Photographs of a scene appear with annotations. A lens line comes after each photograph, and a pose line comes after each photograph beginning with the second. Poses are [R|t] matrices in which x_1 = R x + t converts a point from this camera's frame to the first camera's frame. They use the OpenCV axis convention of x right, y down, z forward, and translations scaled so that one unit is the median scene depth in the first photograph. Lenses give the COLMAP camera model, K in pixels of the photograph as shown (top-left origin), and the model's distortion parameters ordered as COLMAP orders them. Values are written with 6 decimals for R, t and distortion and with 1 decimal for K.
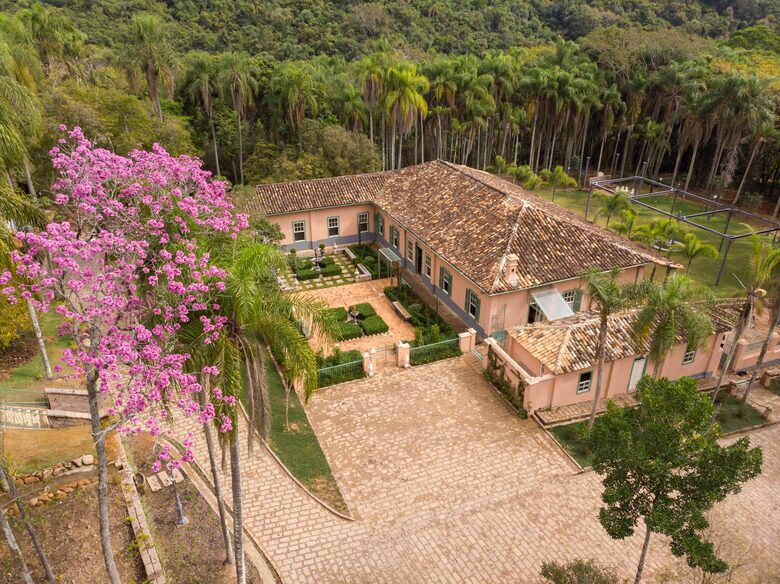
lens RADIAL K [[573.8, 0, 388.8], [0, 573.8, 292.0], [0, 0, 1]] dist [0.004418, -0.000719]
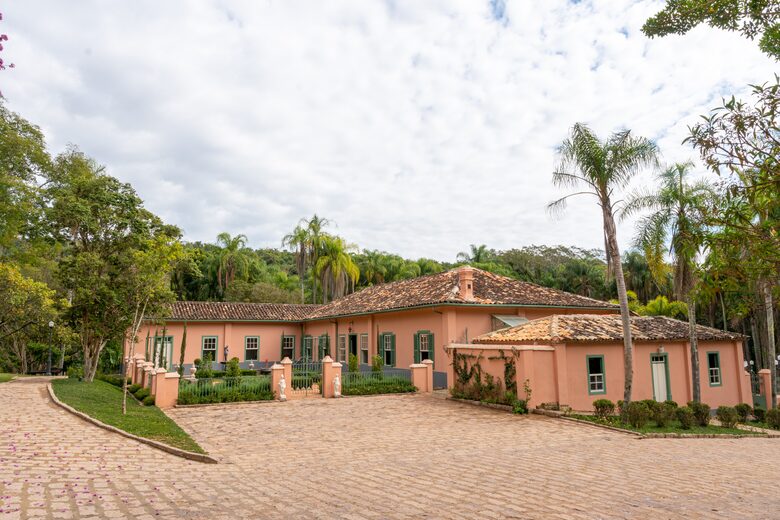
lens RADIAL K [[529.5, 0, 390.6], [0, 529.5, 259.5], [0, 0, 1]] dist [-0.003502, 0.000451]
pose [[0.992565, 0.011025, 0.121218, 0.012166], [0.062073, 0.810805, -0.582016, 0.280306], [-0.104700, 0.585212, 0.804092, 0.304426]]
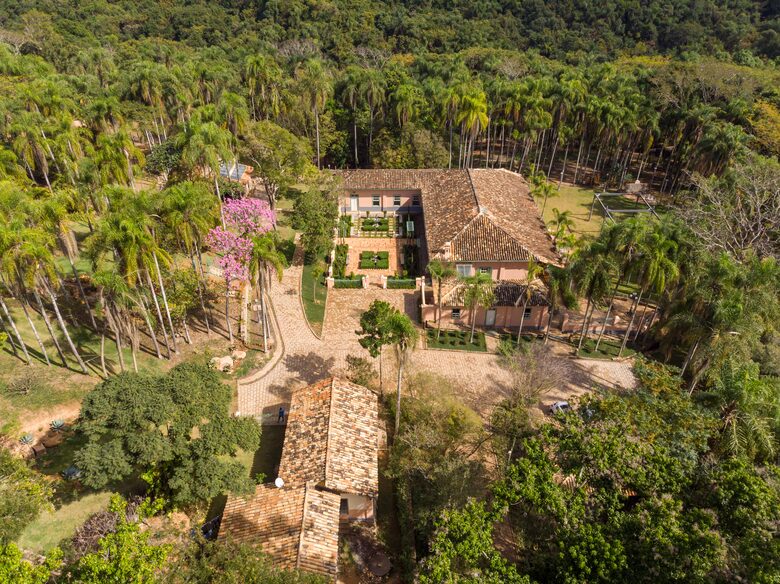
lens RADIAL K [[573.8, 0, 390.0], [0, 573.8, 292.6], [0, 0, 1]] dist [0.004418, -0.000719]
pose [[0.924841, 0.217195, -0.312242, 0.519085], [-0.170050, 0.970424, 0.171347, -0.153469], [0.340223, -0.105372, 0.934422, -0.659313]]
